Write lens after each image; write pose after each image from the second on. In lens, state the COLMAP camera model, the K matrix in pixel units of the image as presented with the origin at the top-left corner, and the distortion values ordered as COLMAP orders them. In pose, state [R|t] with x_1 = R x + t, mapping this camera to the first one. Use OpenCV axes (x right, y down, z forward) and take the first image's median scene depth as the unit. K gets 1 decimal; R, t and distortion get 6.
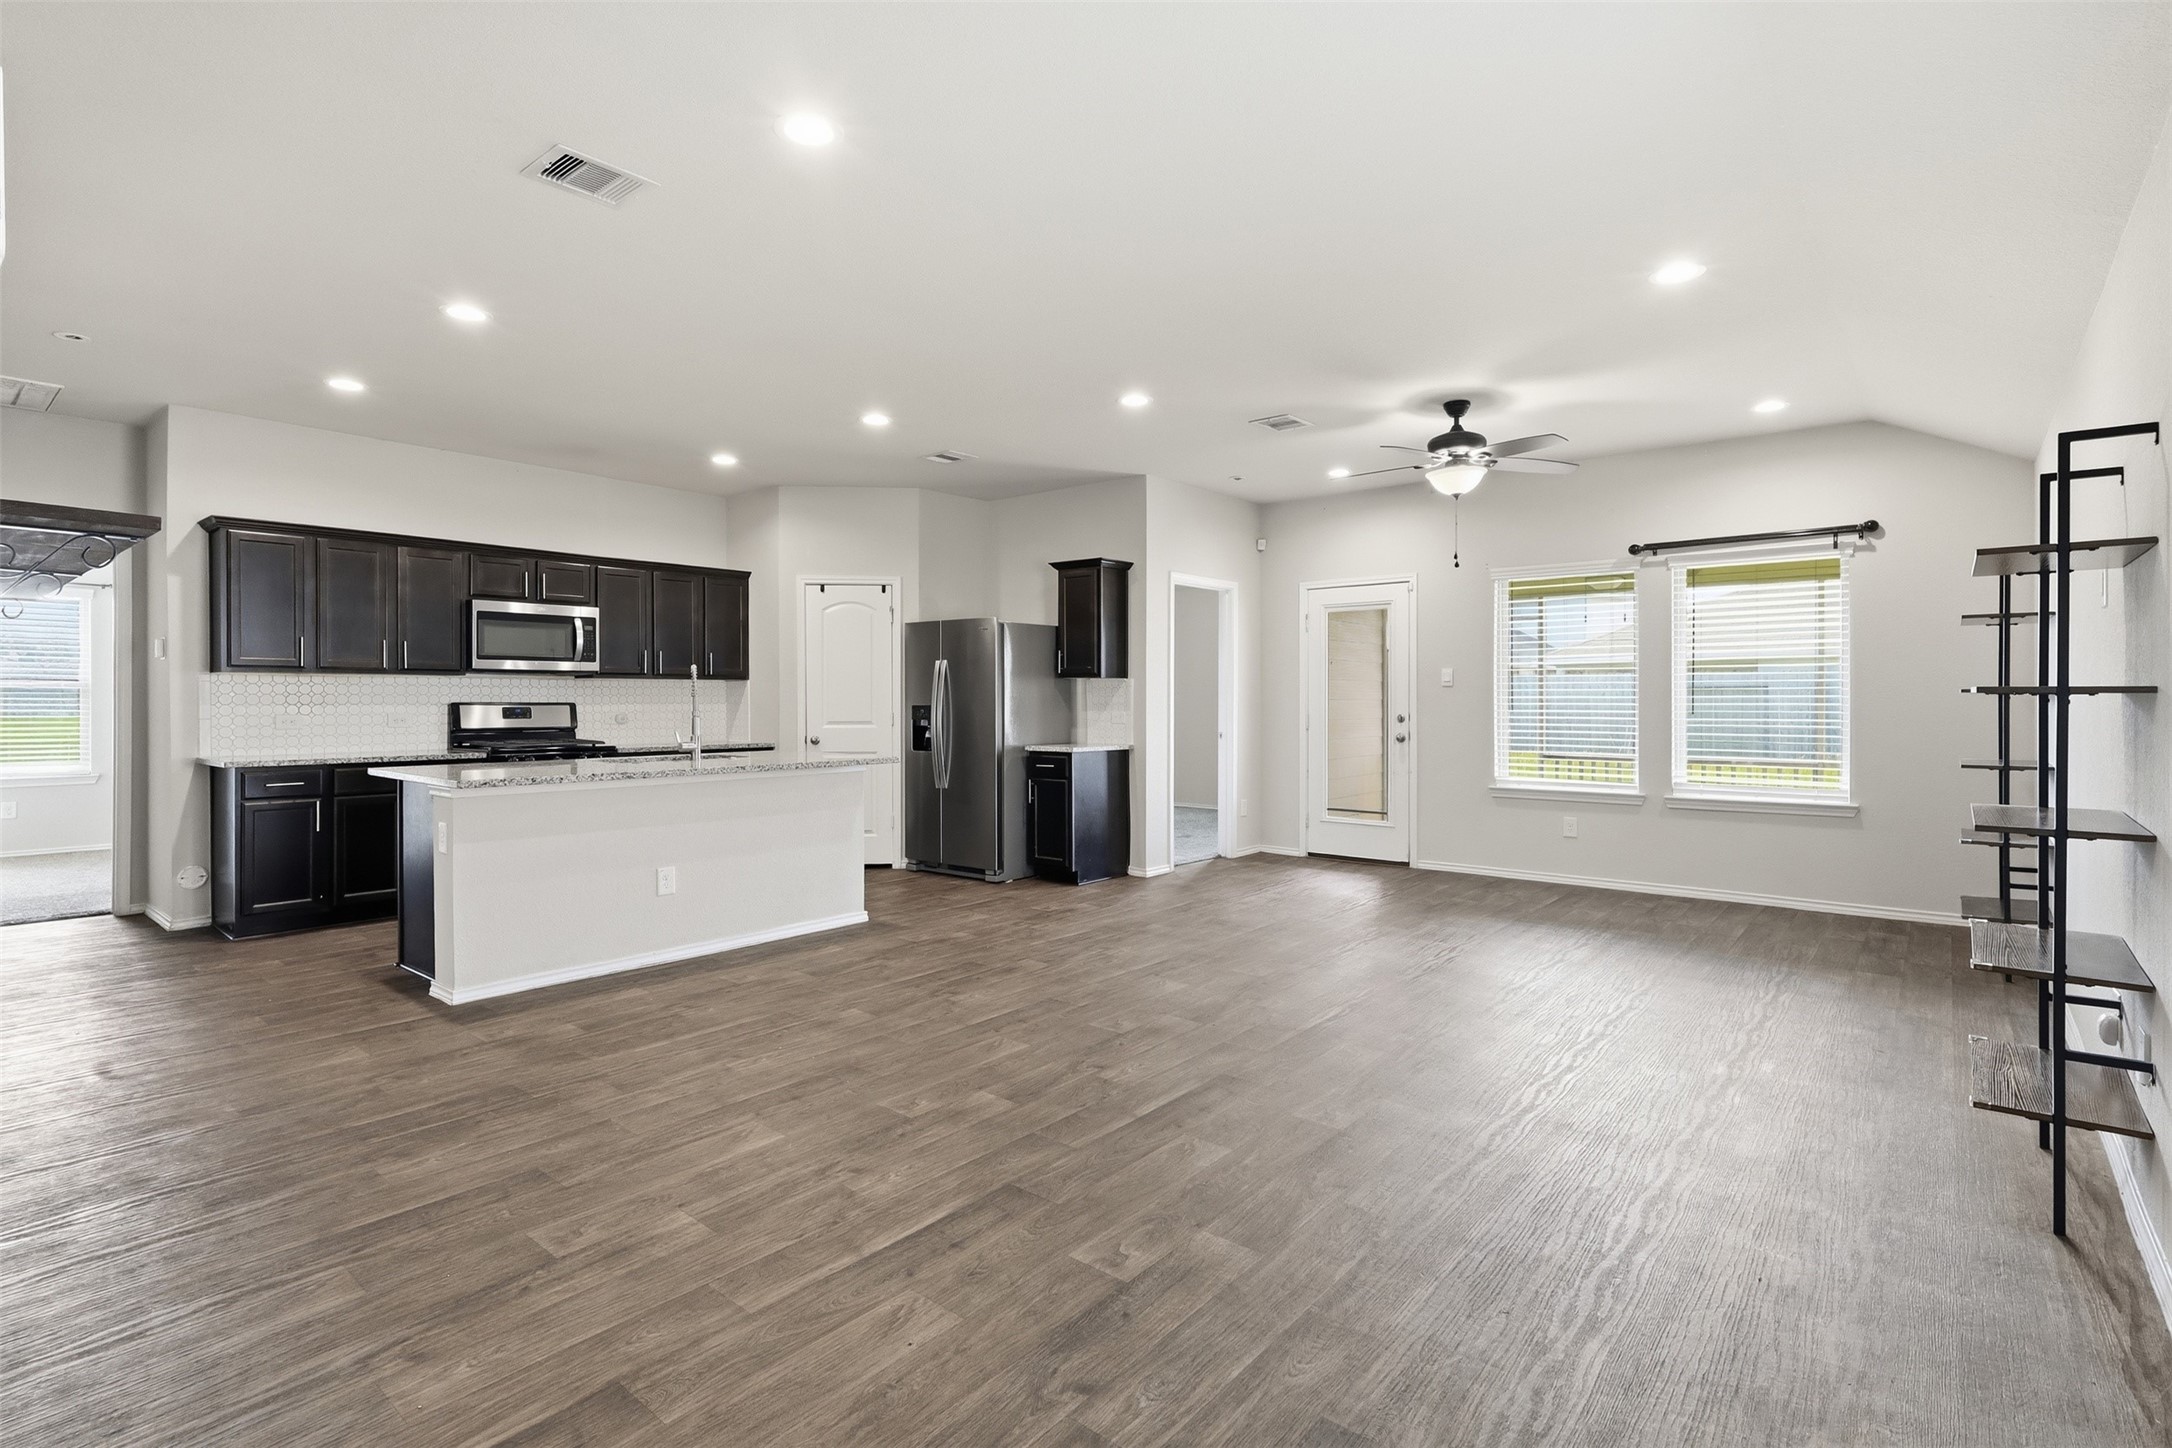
lens RADIAL K [[1024.8, 0, 1086.0], [0, 1024.8, 724.0], [0, 0, 1]] dist [-0.028812, -0.000089]
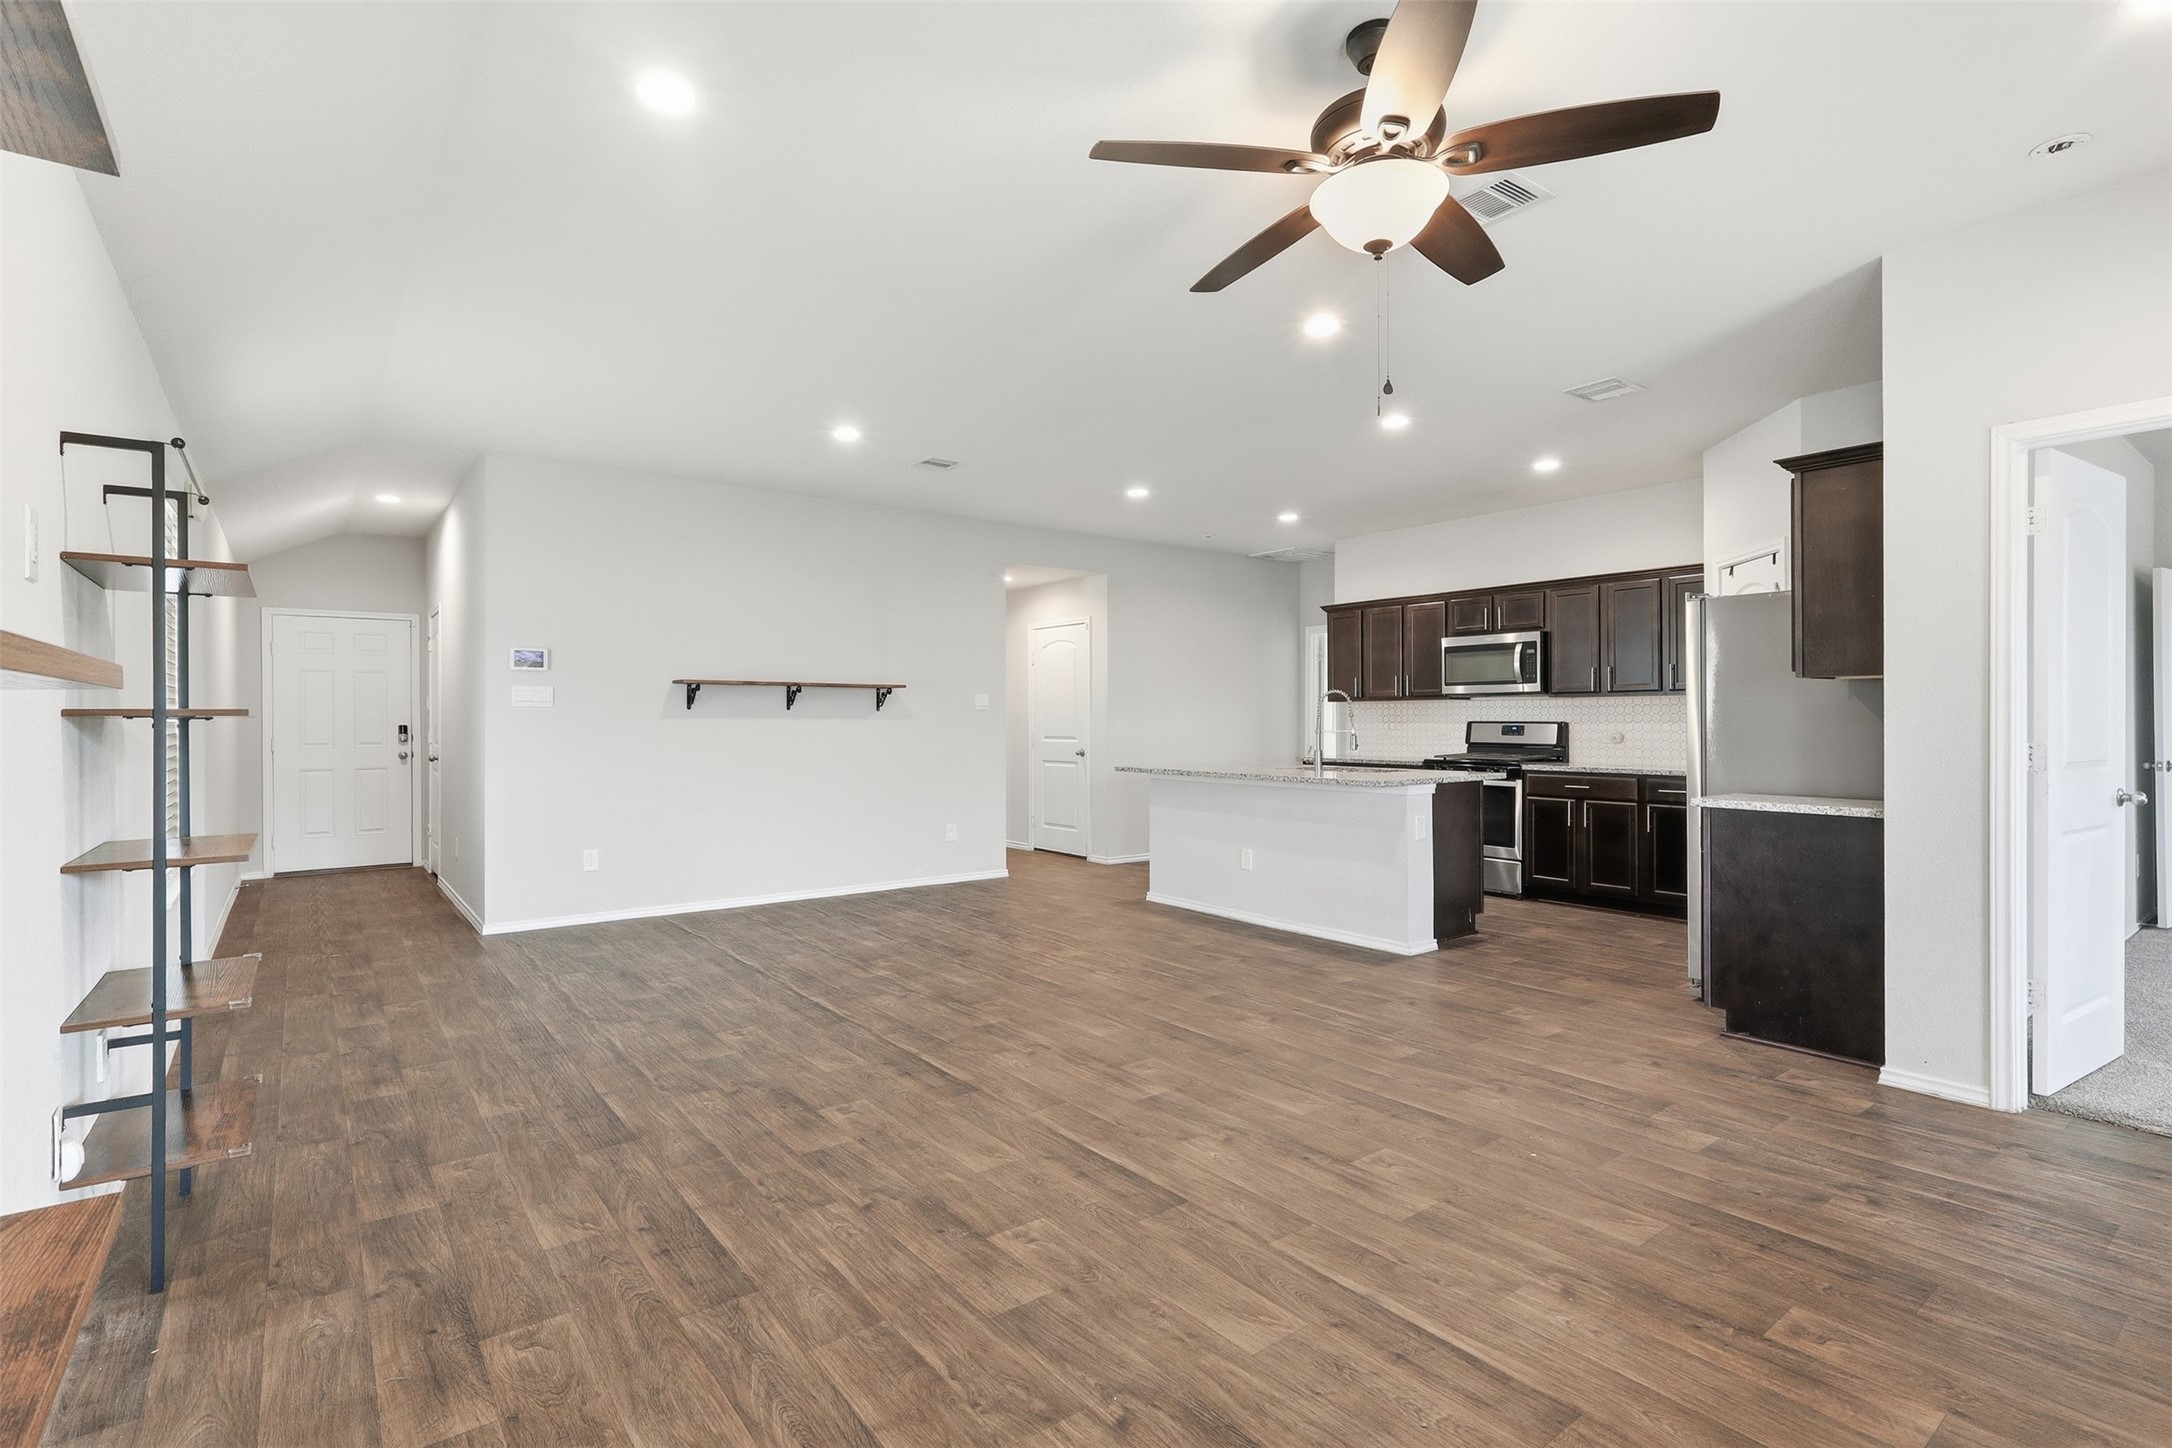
lens RADIAL K [[1018.1, 0, 1086.0], [0, 1018.1, 724.0], [0, 0, 1]] dist [-0.002242, -0.000534]
pose [[-0.213728, 0.003658, -0.976886, 0.731323], [-0.019810, 0.999771, 0.008078, -0.020193], [0.976692, 0.021079, -0.213607, 0.876480]]
